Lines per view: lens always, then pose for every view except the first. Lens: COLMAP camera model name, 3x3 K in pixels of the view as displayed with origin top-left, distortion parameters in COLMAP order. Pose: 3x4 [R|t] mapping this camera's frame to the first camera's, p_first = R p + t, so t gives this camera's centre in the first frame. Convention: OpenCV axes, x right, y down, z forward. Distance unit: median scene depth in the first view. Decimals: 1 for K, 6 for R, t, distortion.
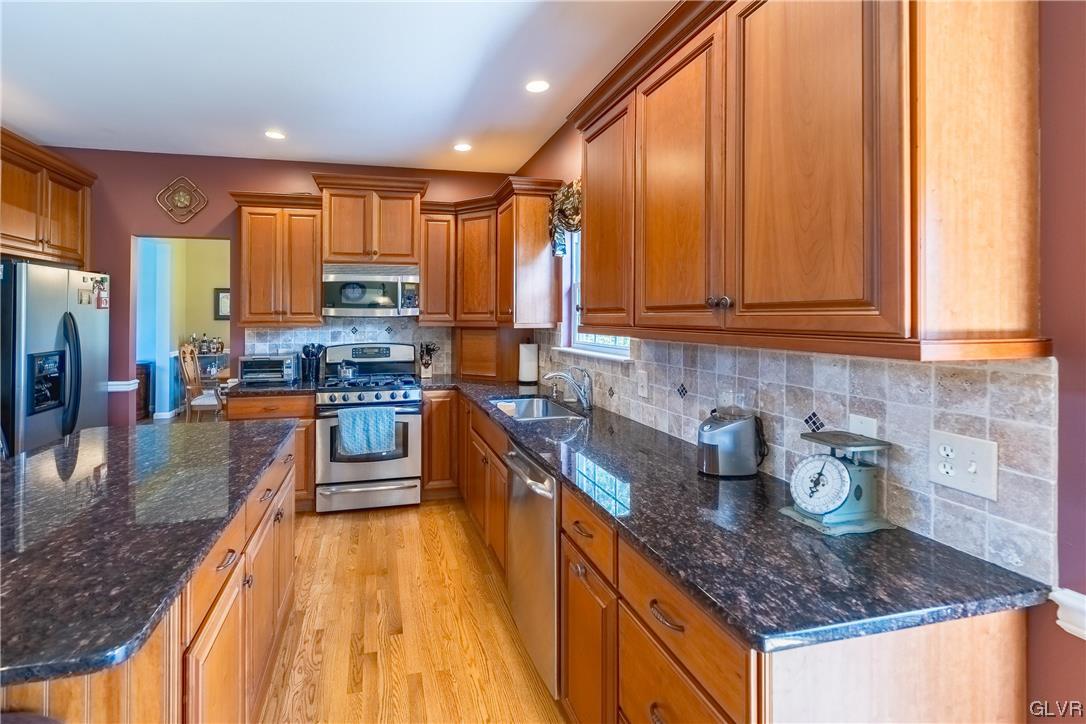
lens RADIAL K [[466.9, 0, 471.8], [0, 466.9, 313.9], [0, 0, 1]] dist [0.000896, -0.000271]
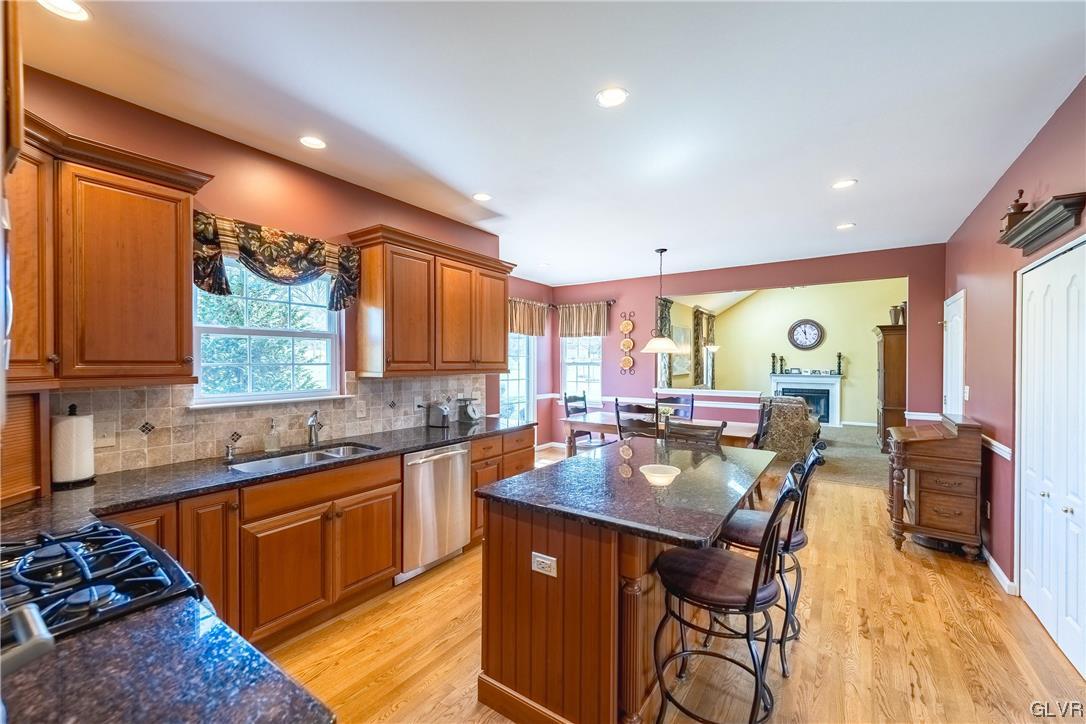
lens RADIAL K [[445.0, 0, 543.3], [0, 445.0, 367.6], [0, 0, 1]] dist [0.003344, 0.000667]
pose [[-0.690727, -0.007779, 0.723074, -0.754473], [-0.003399, 0.999966, 0.007511, -0.000852], [-0.723108, 0.002730, -0.690730, 1.068492]]
